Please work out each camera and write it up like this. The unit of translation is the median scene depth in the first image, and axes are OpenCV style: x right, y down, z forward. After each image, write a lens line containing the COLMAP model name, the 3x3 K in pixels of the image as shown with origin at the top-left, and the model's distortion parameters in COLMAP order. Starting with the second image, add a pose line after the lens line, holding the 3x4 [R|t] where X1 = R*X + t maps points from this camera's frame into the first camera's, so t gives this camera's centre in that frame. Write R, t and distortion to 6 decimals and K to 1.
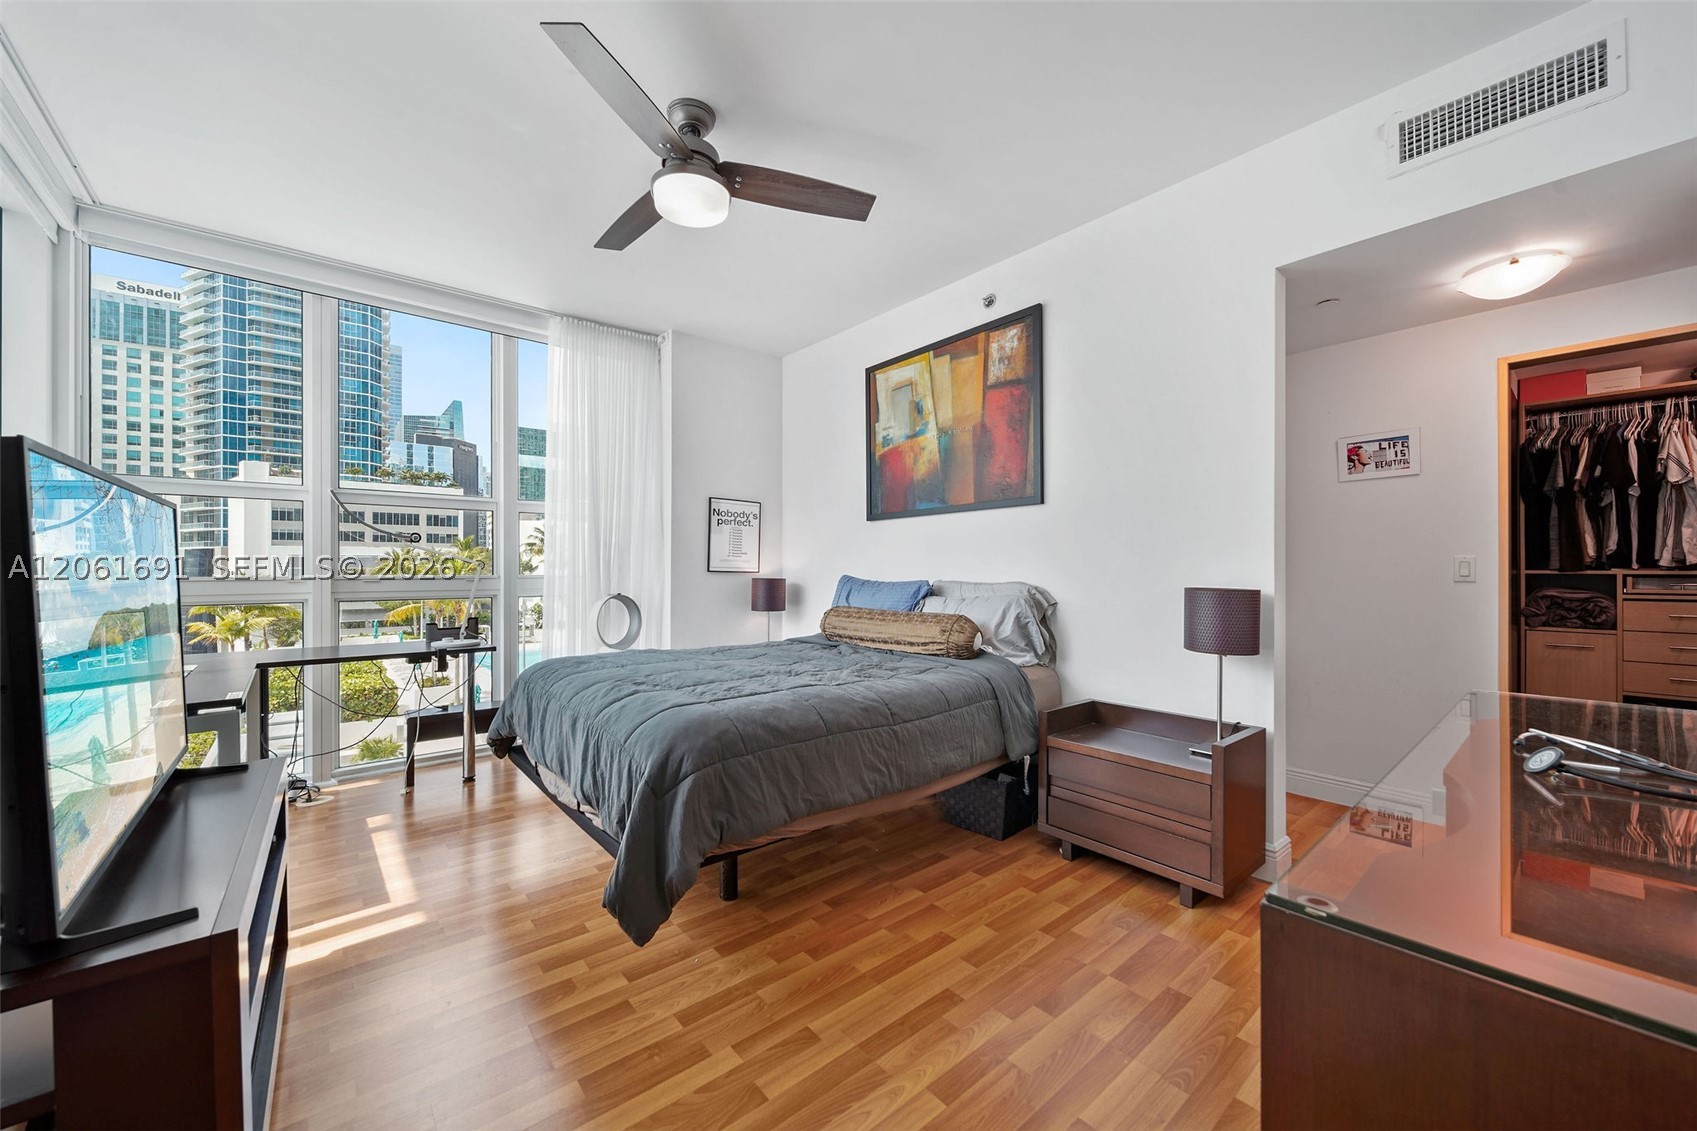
lens RADIAL K [[636.1, 0, 852.5], [0, 636.1, 568.6], [0, 0, 1]] dist [-0.001634, -0.000328]
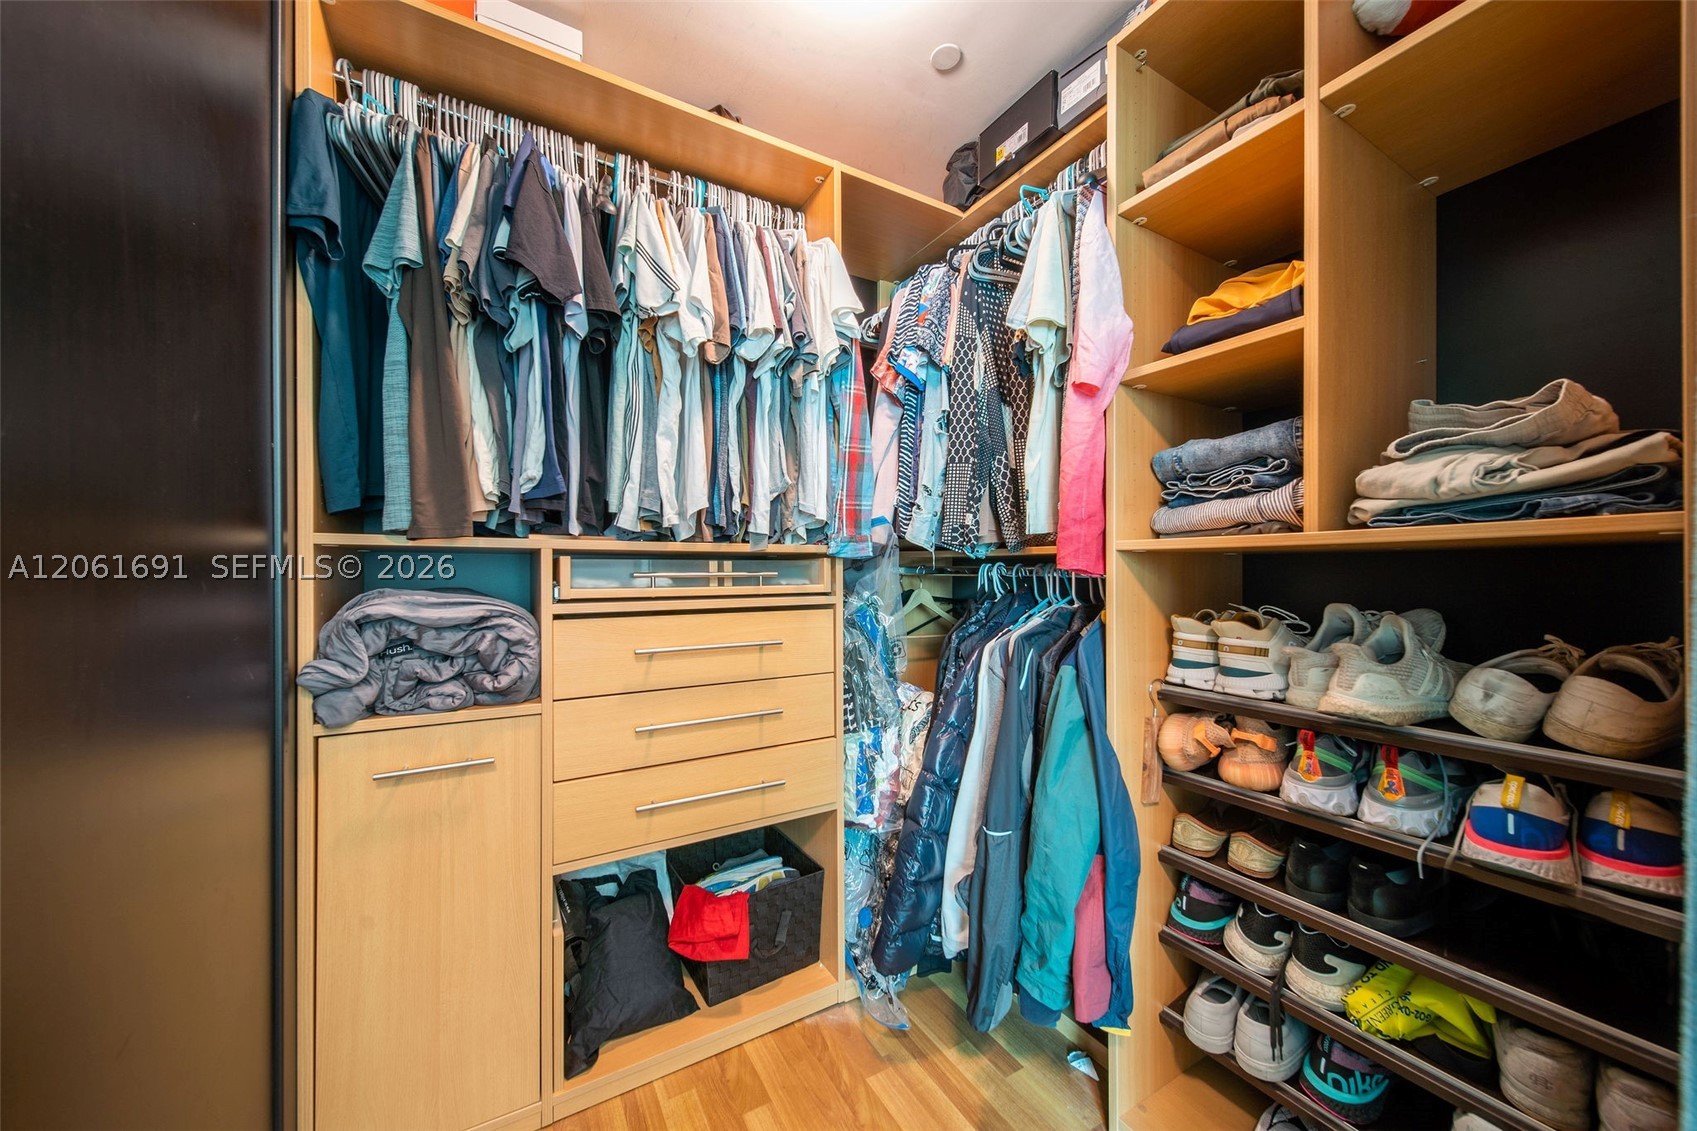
lens RADIAL K [[607.9, 0, 848.9], [0, 607.9, 570.6], [0, 0, 1]] dist [-0.000651, -0.000566]
pose [[0.173055, 0.002095, 0.984910, 0.886754], [0.002692, 0.999993, -0.002601, 0.022761], [-0.984908, 0.003101, 0.173048, 0.760659]]
